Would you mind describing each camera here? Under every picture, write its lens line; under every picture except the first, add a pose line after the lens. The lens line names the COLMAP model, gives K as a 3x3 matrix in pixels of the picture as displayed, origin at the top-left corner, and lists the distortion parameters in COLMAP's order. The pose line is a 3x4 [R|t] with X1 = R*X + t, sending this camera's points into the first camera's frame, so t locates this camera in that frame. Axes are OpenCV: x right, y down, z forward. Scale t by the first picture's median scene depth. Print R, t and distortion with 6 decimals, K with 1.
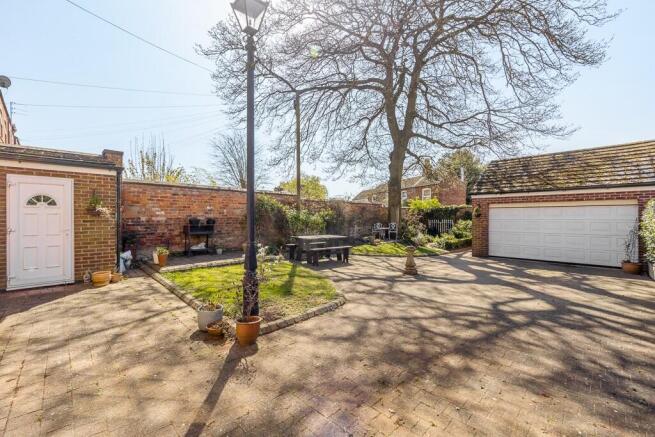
lens RADIAL K [[267.1, 0, 325.4], [0, 267.1, 217.2], [0, 0, 1]] dist [0.009962, -0.000125]
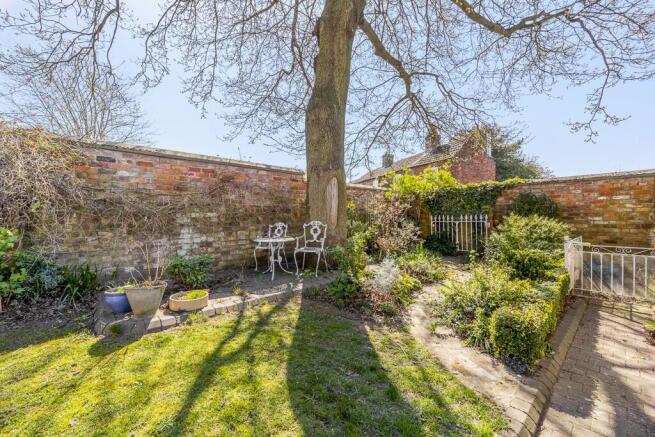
lens RADIAL K [[267.1, 0, 326.5], [0, 267.1, 218.3], [0, 0, 1]] dist [0.009962, -0.000125]
pose [[0.999742, 0.002860, -0.022548, 0.237401], [-0.002644, 0.999950, 0.009623, 0.011356], [0.022575, -0.009561, 0.999699, 0.583564]]
